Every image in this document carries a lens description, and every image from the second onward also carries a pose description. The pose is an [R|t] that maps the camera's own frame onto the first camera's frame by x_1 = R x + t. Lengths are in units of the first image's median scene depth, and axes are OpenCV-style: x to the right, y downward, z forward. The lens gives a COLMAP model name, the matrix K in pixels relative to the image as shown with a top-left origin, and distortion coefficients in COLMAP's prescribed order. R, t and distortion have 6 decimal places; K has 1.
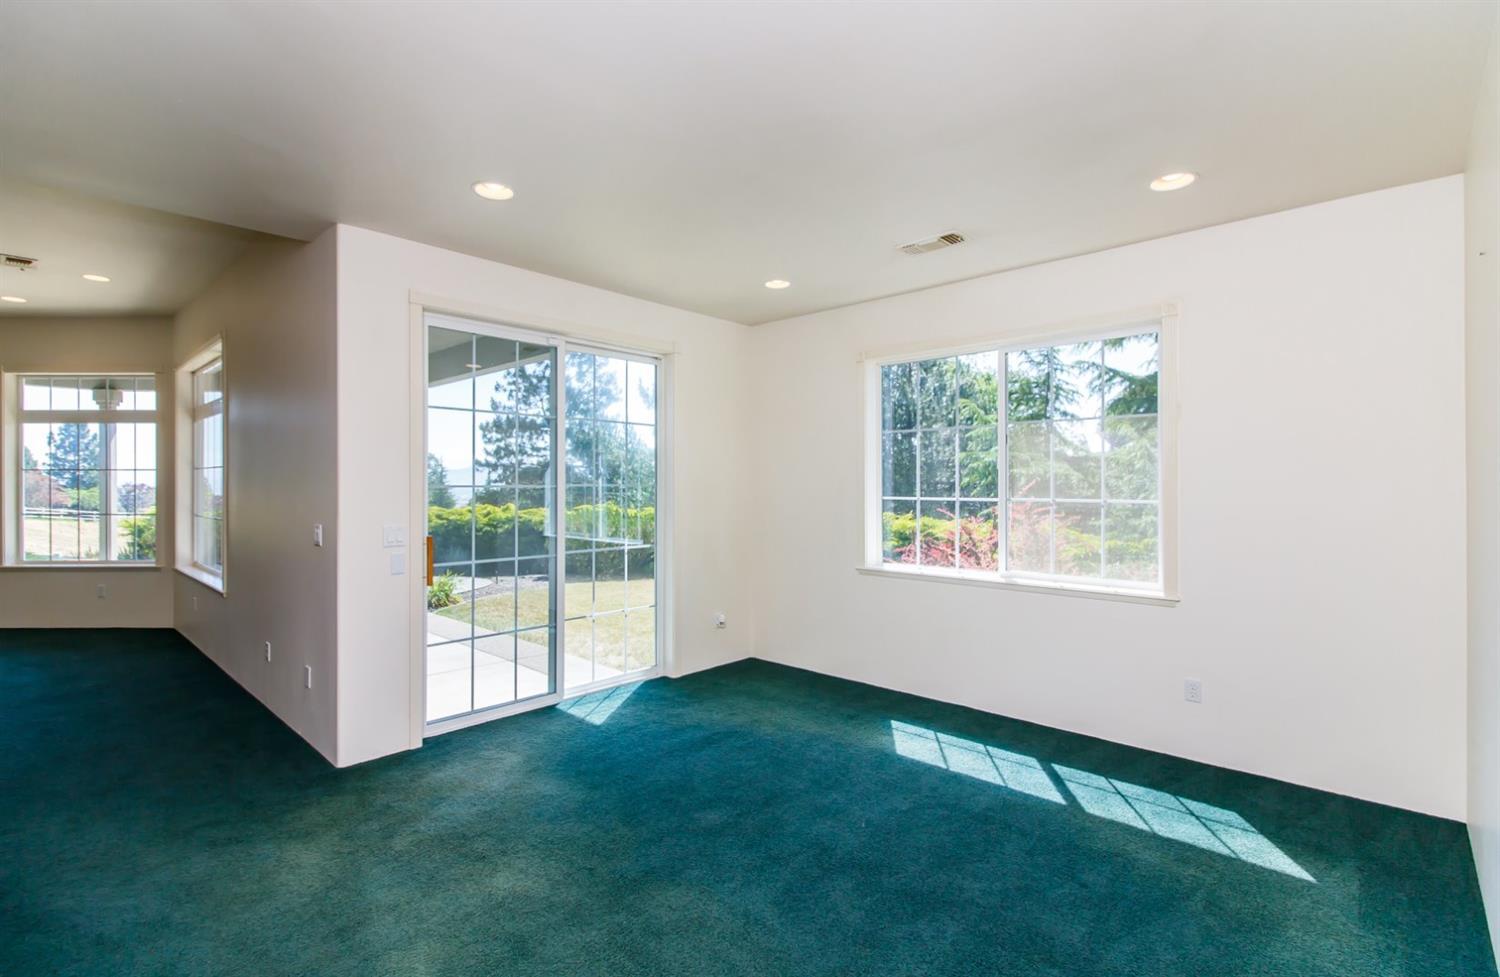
lens RADIAL K [[679.1, 0, 750.0], [0, 679.1, 488.5], [0, 0, 1]] dist [-0.000421, -0.000140]
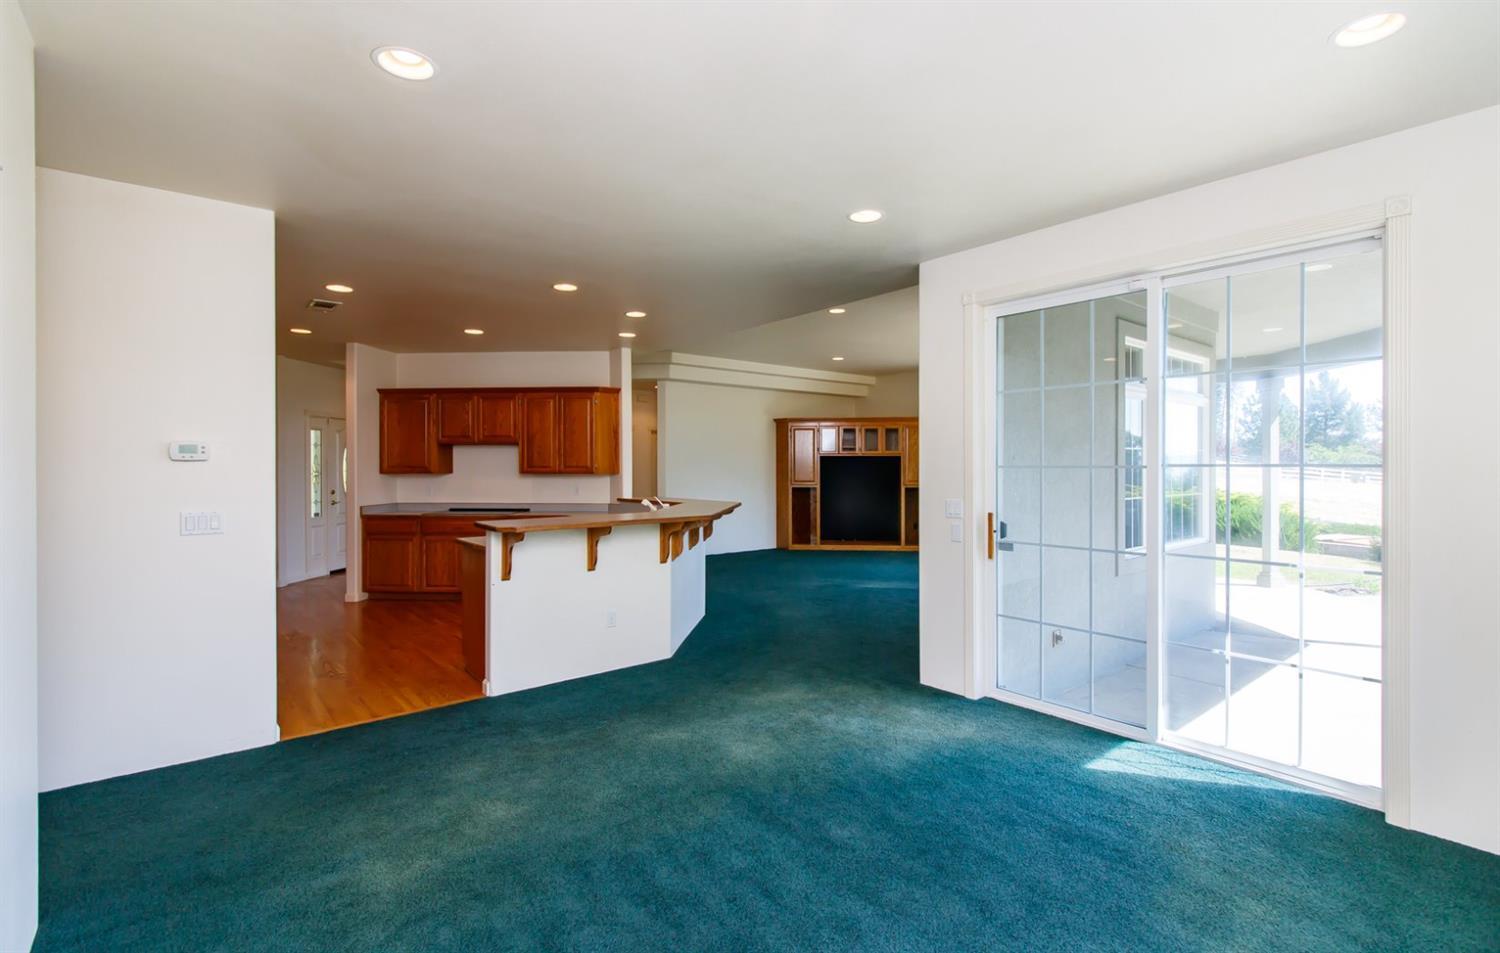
lens RADIAL K [[684.5, 0, 750.0], [0, 684.5, 476.5], [0, 0, 1]] dist [0.000678, -0.000551]
pose [[-0.136941, 0.016264, -0.990446, 0.660325], [-0.003955, 0.999848, 0.016966, -0.004796], [0.990571, 0.006240, -0.136856, 0.767147]]
